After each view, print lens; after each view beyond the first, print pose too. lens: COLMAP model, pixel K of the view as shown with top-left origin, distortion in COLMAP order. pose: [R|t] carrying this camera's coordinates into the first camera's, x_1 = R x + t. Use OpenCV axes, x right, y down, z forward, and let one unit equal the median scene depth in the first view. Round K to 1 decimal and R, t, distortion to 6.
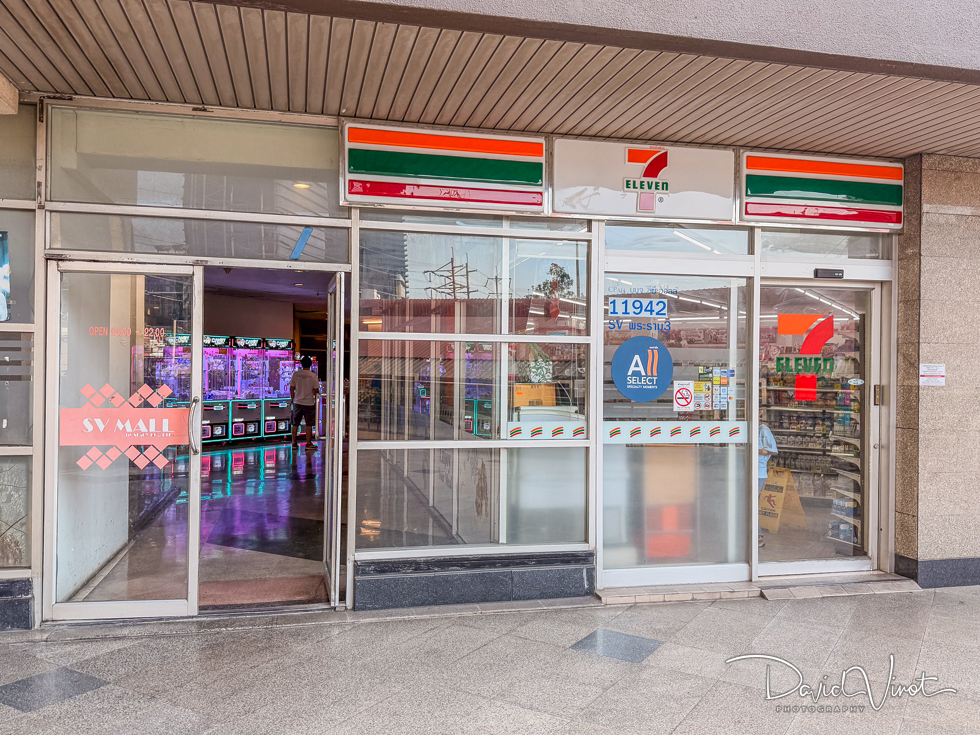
lens RADIAL K [[776.5, 0, 490.0], [0, 776.5, 367.5], [0, 0, 1]] dist [0.117973, -0.172243]
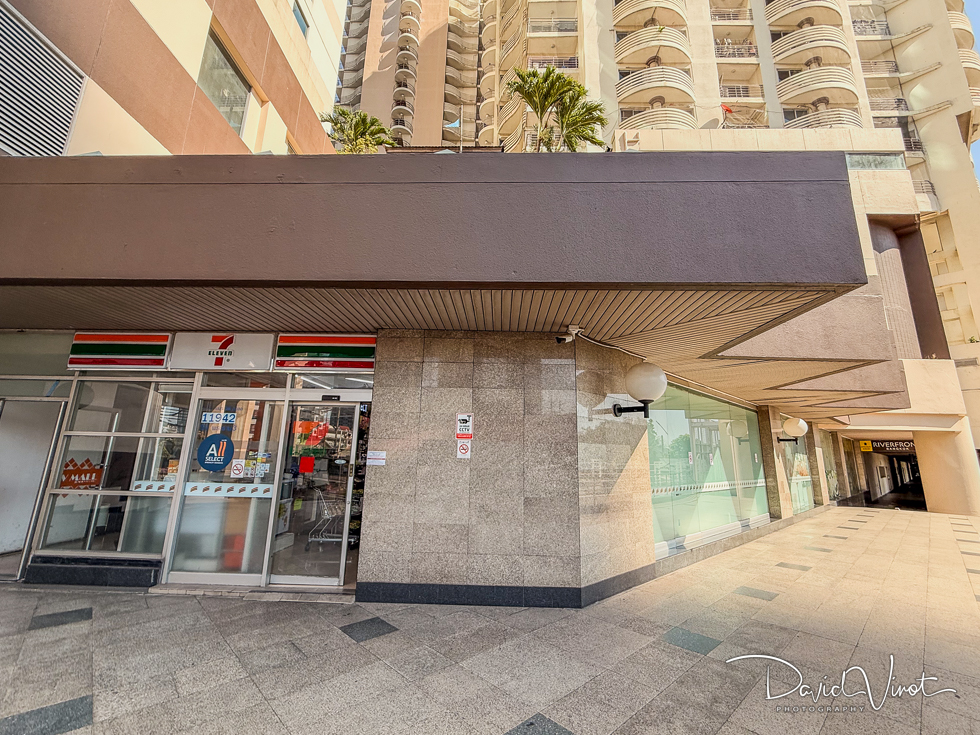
lens RADIAL K [[398.4, 0, 490.0], [0, 398.4, 367.5], [0, 0, 1]] dist [0.000169, -0.000035]
pose [[0.967086, -0.044228, -0.250578, 1.043600], [-0.011745, 0.975970, -0.217589, 0.003316], [0.254180, 0.213370, 0.943327, 0.256719]]
